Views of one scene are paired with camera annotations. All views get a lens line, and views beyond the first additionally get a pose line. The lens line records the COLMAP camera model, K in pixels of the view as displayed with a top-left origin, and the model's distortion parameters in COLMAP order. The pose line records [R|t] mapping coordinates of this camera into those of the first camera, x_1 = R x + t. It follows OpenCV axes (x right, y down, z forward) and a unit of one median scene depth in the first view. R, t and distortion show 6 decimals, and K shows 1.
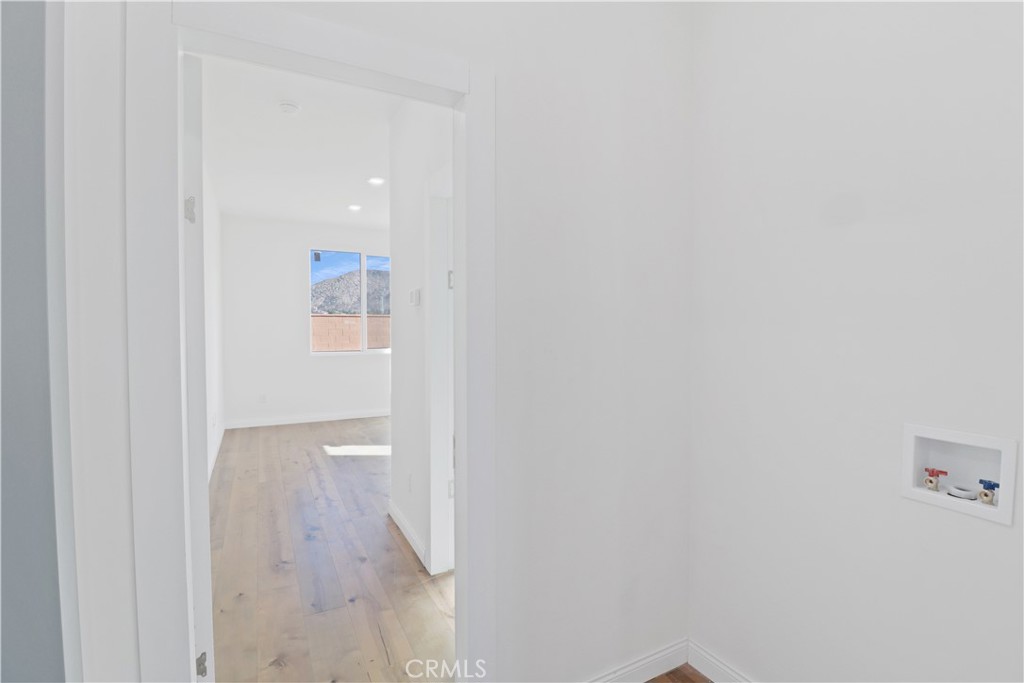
lens RADIAL K [[478.4, 0, 519.4], [0, 478.4, 343.0], [0, 0, 1]] dist [-0.004780, -0.008746]
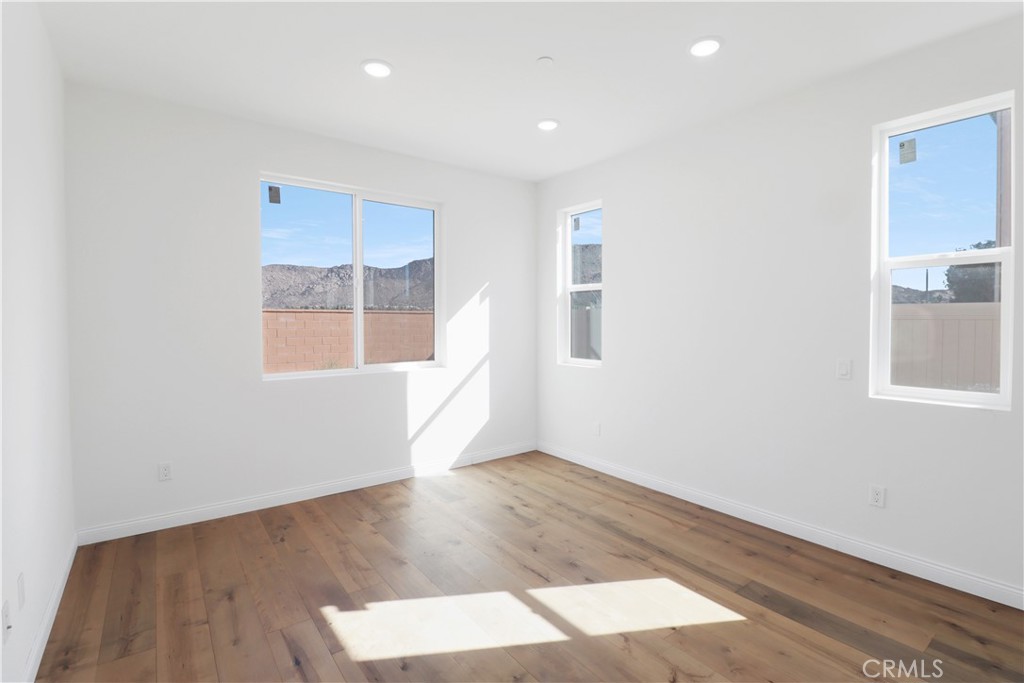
lens RADIAL K [[478.4, 0, 514.9], [0, 478.4, 335.5], [0, 0, 1]] dist [-0.004780, -0.008746]
pose [[0.989335, -0.009914, 0.145320, -0.251985], [0.011289, 0.999899, -0.008636, -0.017658], [-0.145220, 0.010184, 0.989347, 0.466777]]
